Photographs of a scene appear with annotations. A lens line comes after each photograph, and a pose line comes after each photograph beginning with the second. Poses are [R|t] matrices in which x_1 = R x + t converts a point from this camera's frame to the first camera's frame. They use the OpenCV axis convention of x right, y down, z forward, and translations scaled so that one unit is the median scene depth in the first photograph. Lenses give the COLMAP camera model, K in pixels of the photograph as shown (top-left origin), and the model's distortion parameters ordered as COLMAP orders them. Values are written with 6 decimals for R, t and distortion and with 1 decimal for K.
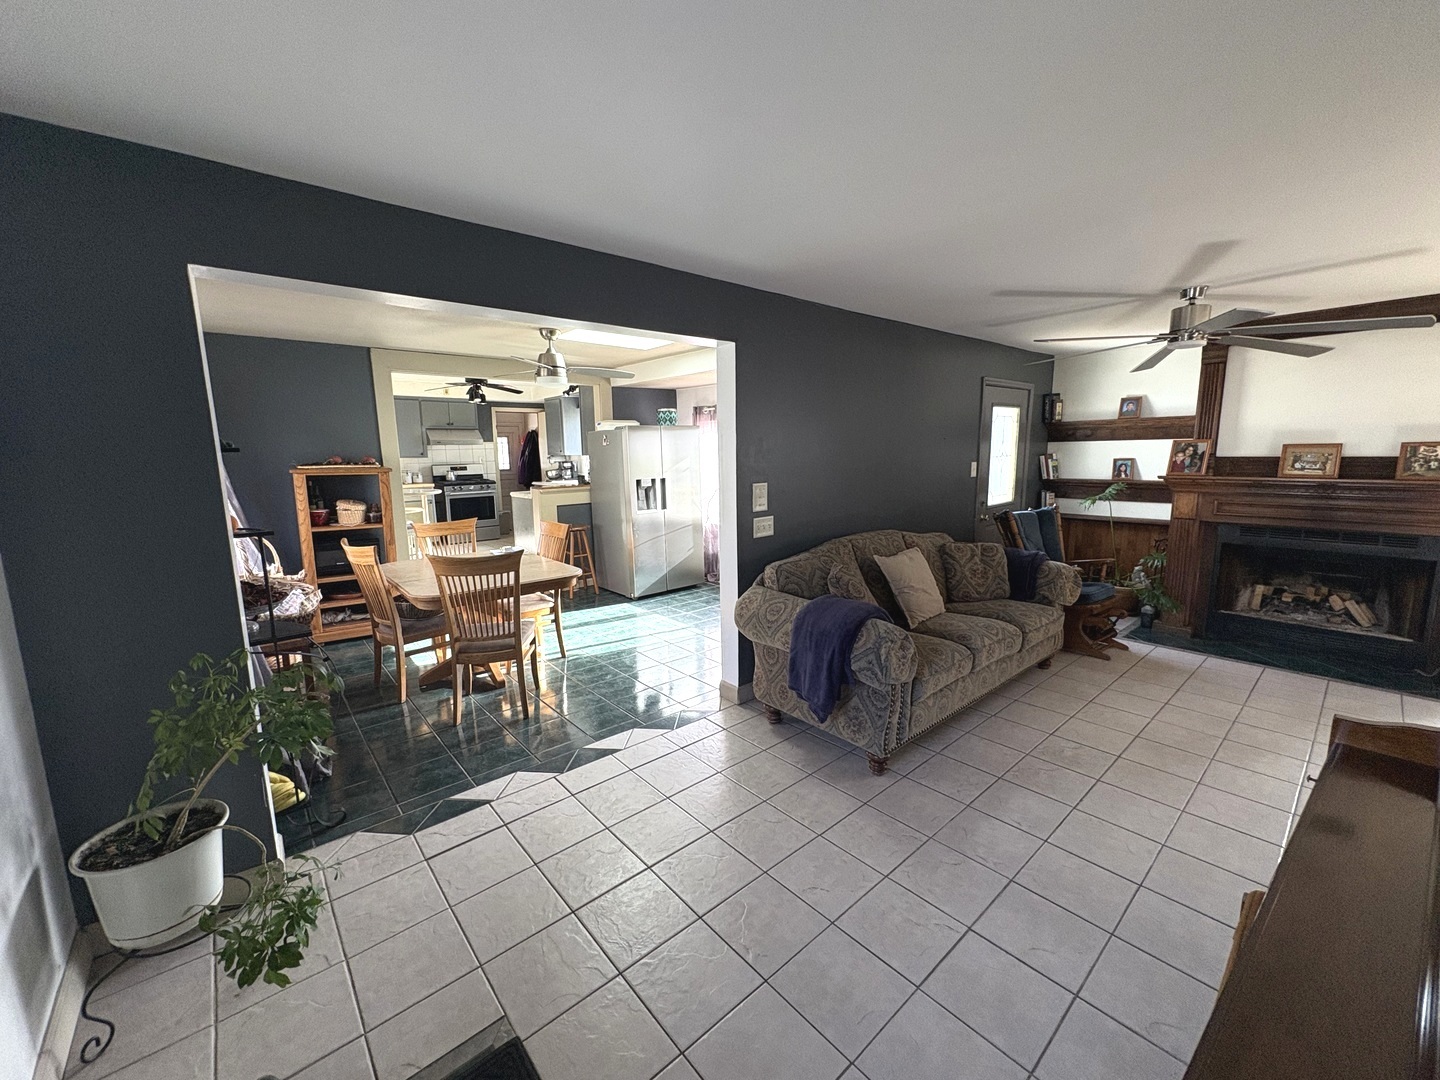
lens RADIAL K [[574.2, 0, 721.6], [0, 574.2, 540.1], [0, 0, 1]] dist [0.000803, 0.000185]
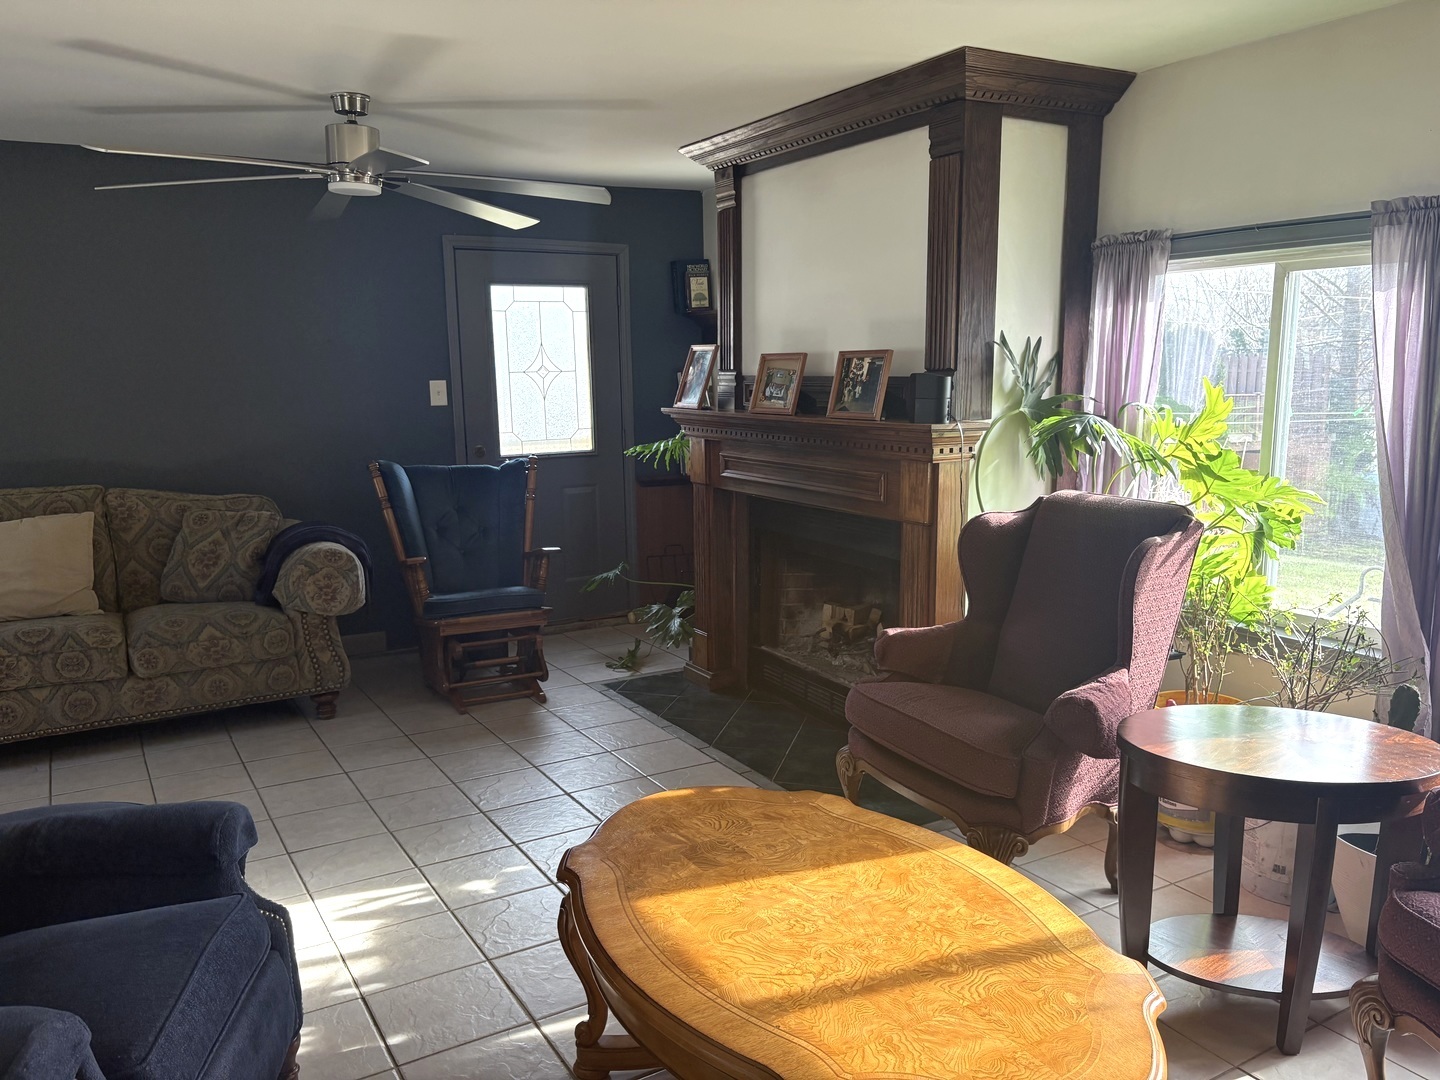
lens RADIAL K [[1091.7, 0, 726.2], [0, 1091.7, 548.9], [0, 0, 1]] dist [0.051816, -0.056004]
pose [[0.986778, 0.033628, -0.158553, 1.186797], [-0.031256, 0.999359, 0.017432, 0.009481], [0.159038, -0.012246, 0.987197, -0.083634]]
